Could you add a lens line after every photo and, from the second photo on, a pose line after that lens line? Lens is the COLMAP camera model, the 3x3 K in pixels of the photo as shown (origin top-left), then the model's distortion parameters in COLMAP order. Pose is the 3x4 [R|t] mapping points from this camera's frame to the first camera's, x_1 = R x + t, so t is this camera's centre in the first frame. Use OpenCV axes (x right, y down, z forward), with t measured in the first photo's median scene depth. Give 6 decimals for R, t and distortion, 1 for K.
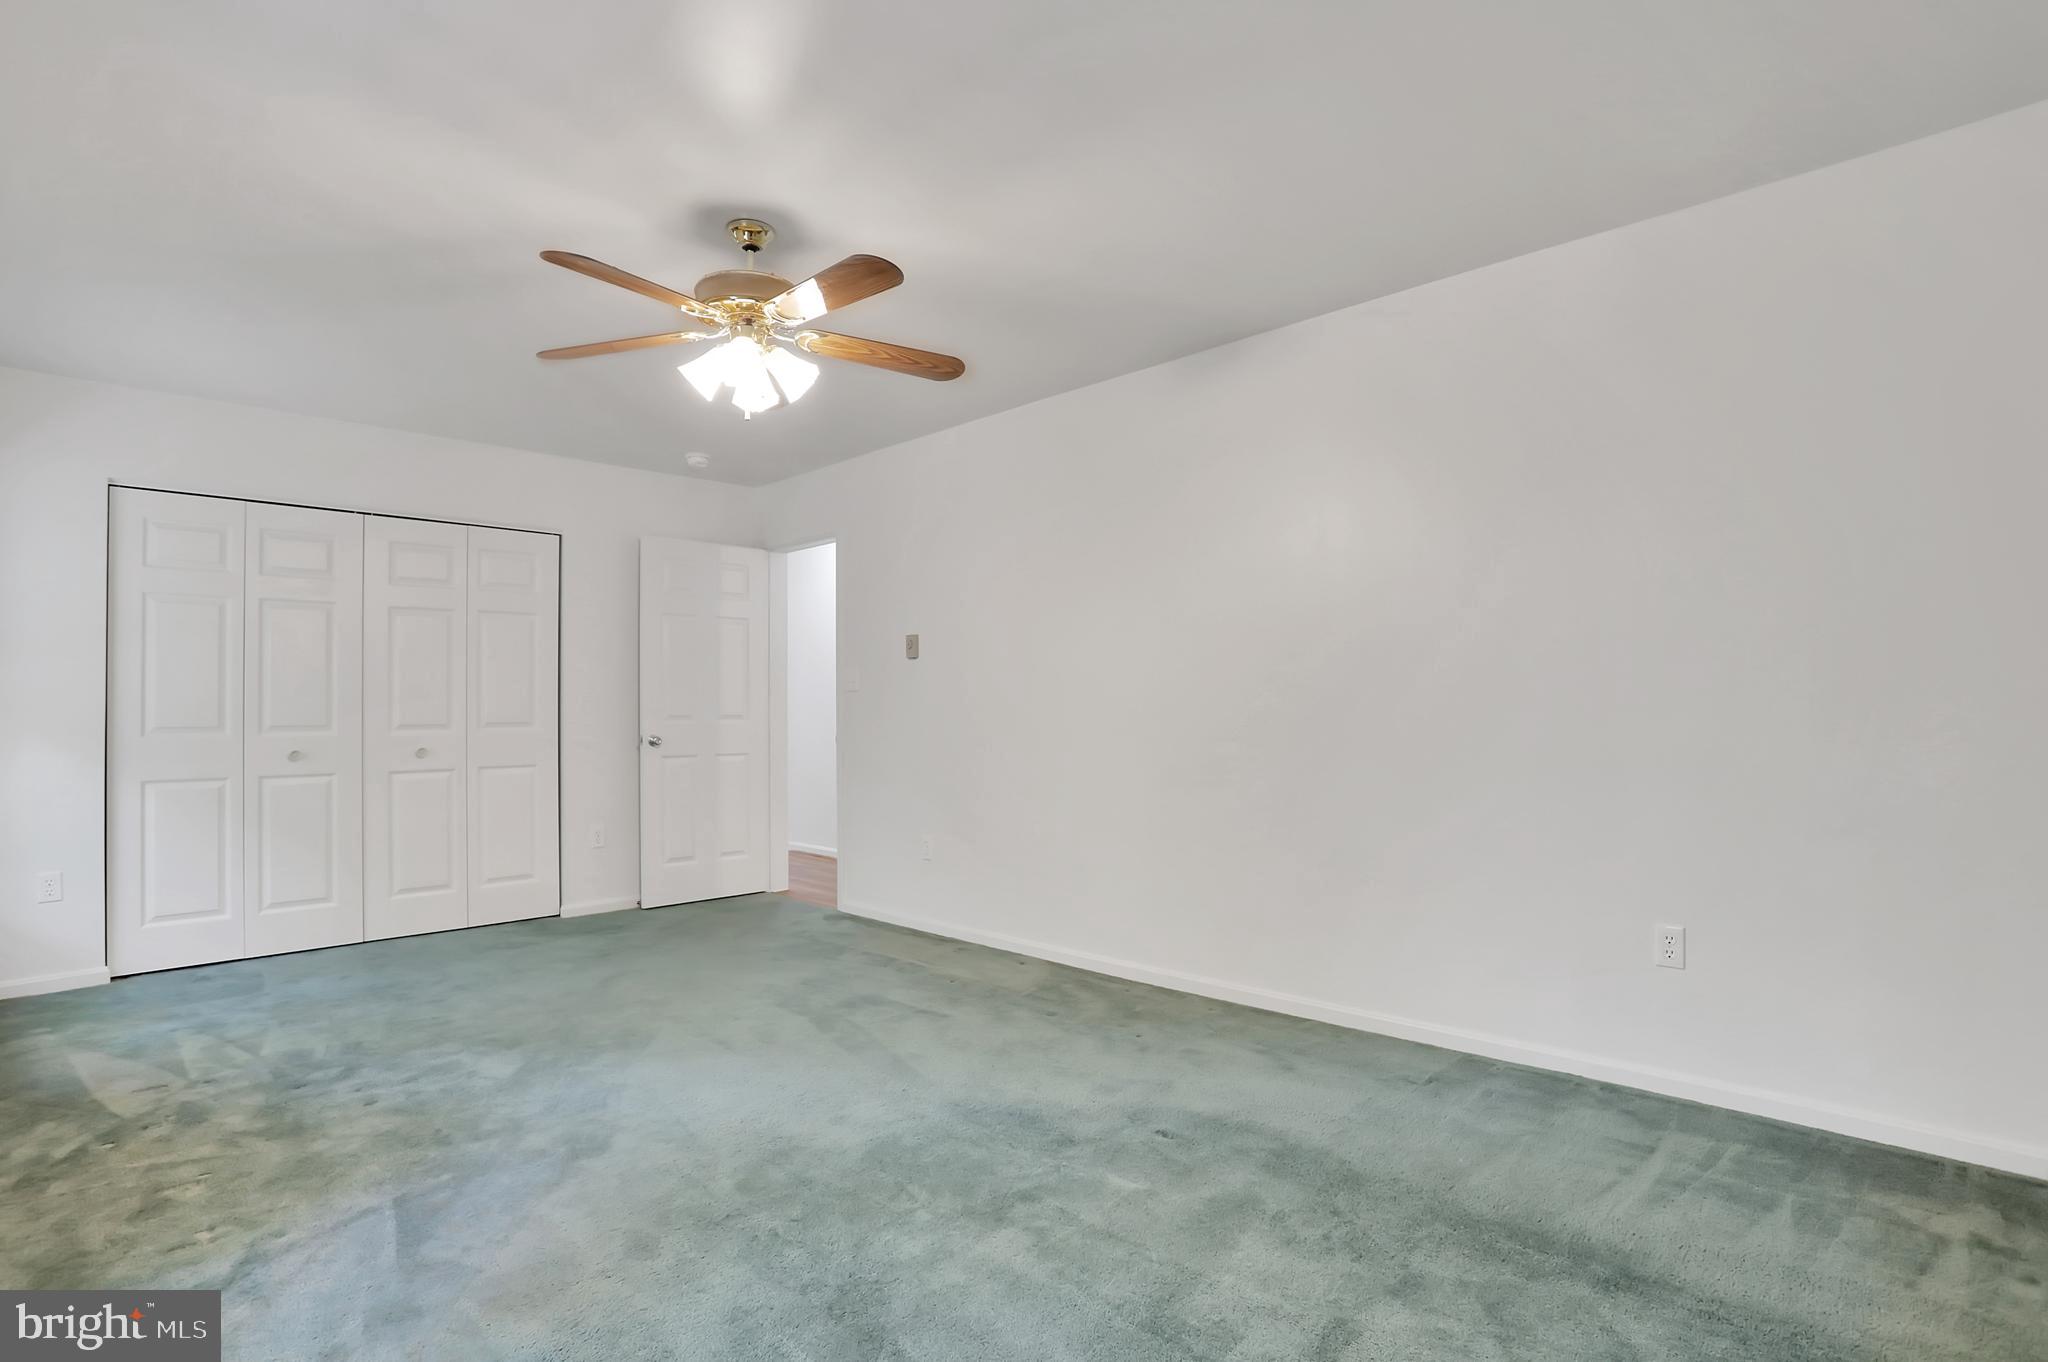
lens RADIAL K [[1017.0, 0, 1020.3], [0, 1017.0, 661.6], [0, 0, 1]] dist [-0.079872, 0.031100]
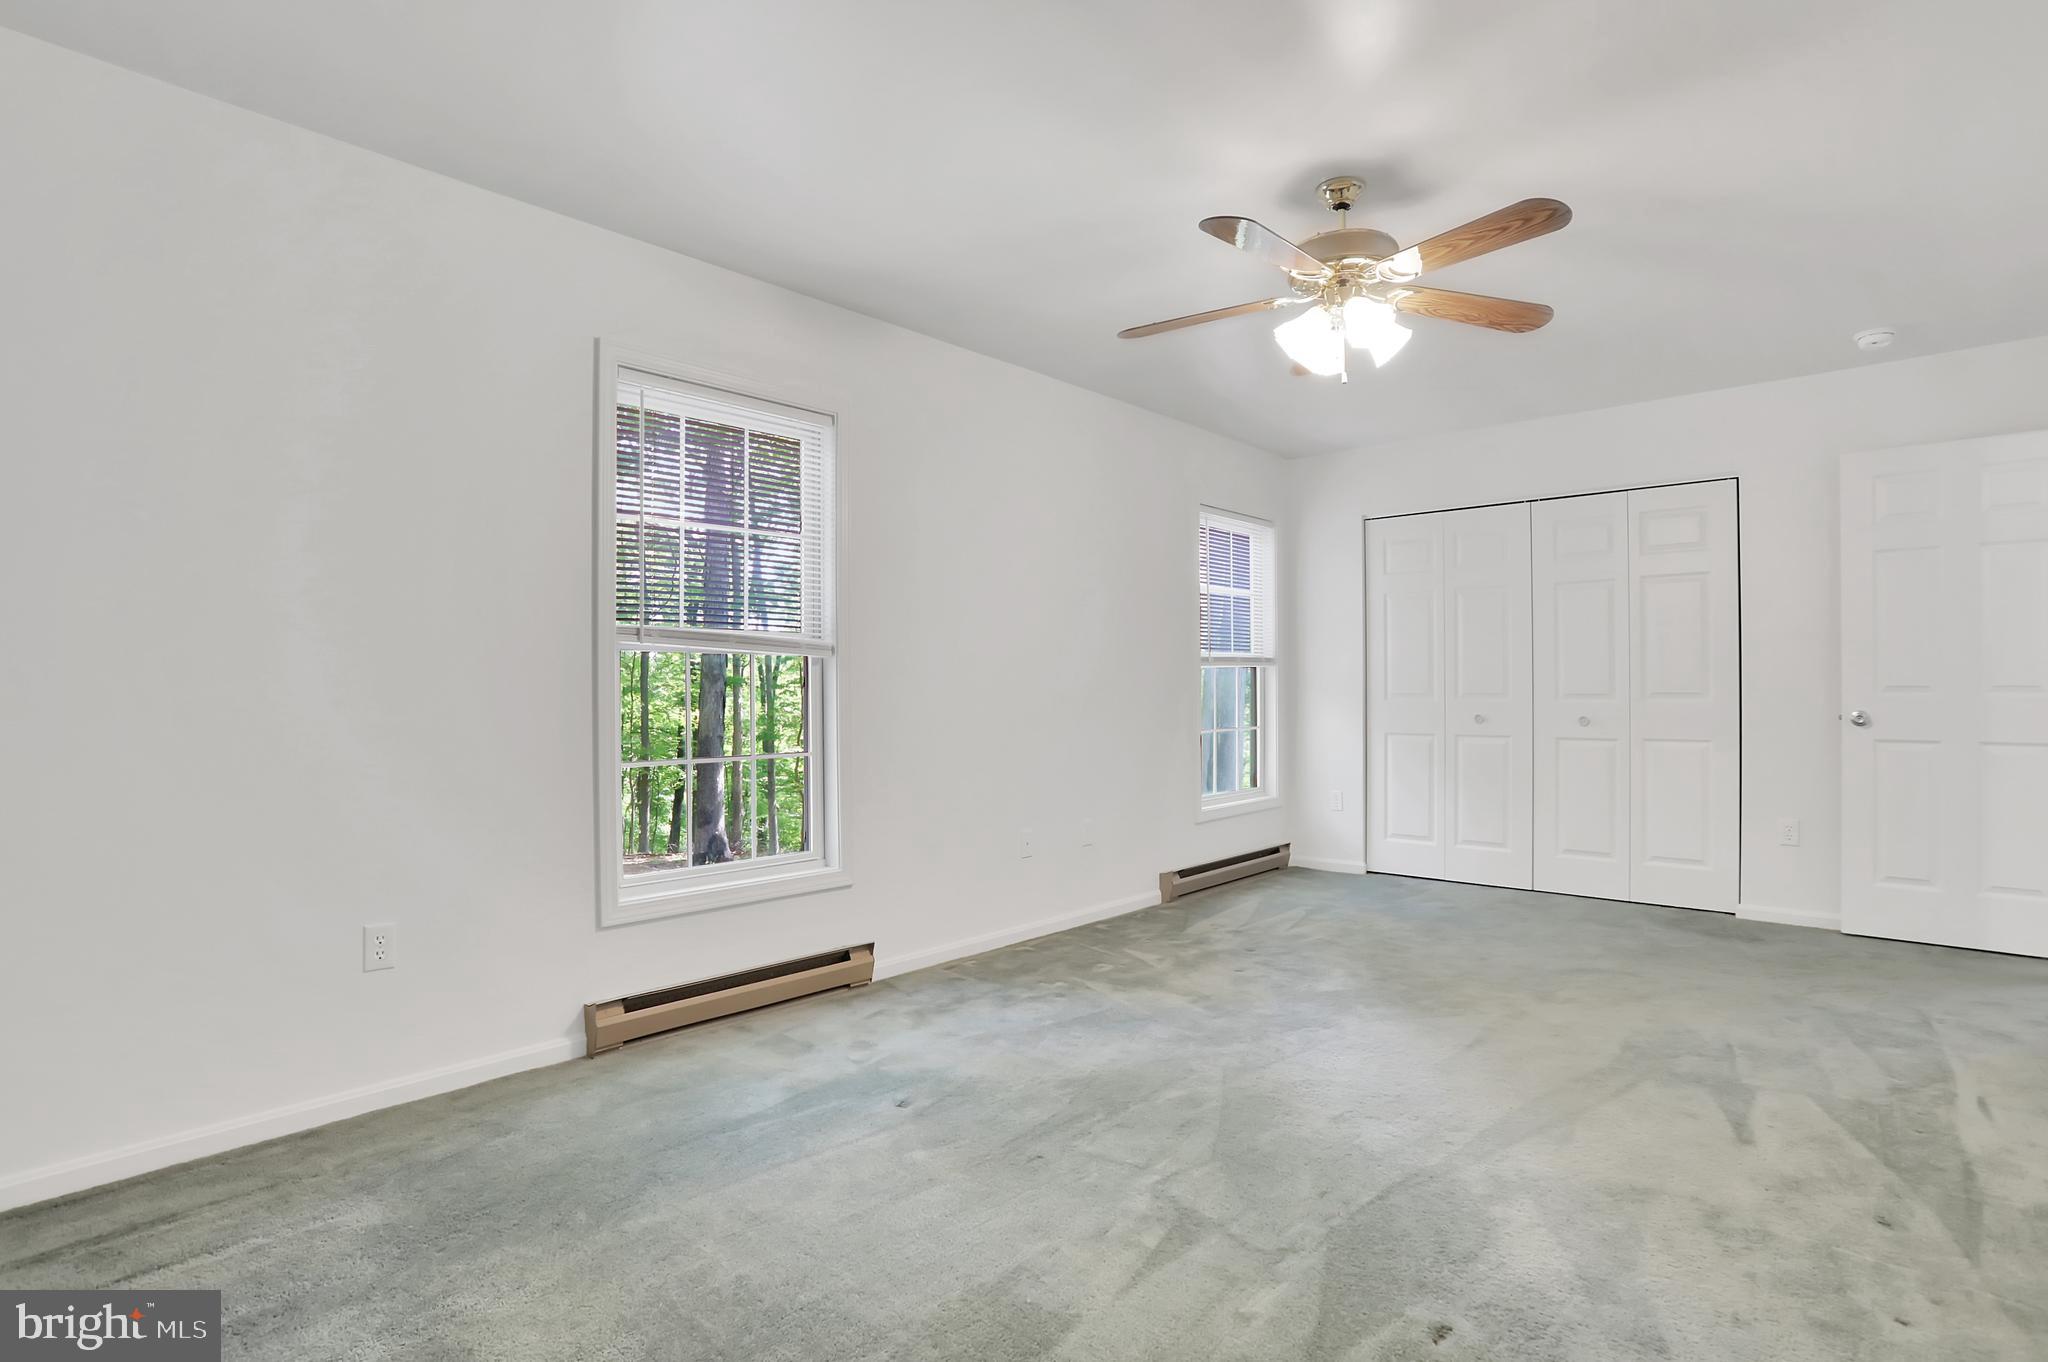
lens RADIAL K [[1017.0, 0, 1020.3], [0, 1017.0, 661.6], [0, 0, 1]] dist [-0.079872, 0.031100]
pose [[0.021462, -0.017822, -0.999611, 0.528519], [0.048911, 0.998663, -0.016755, 0.023853], [0.998573, -0.048532, 0.022305, 0.497886]]
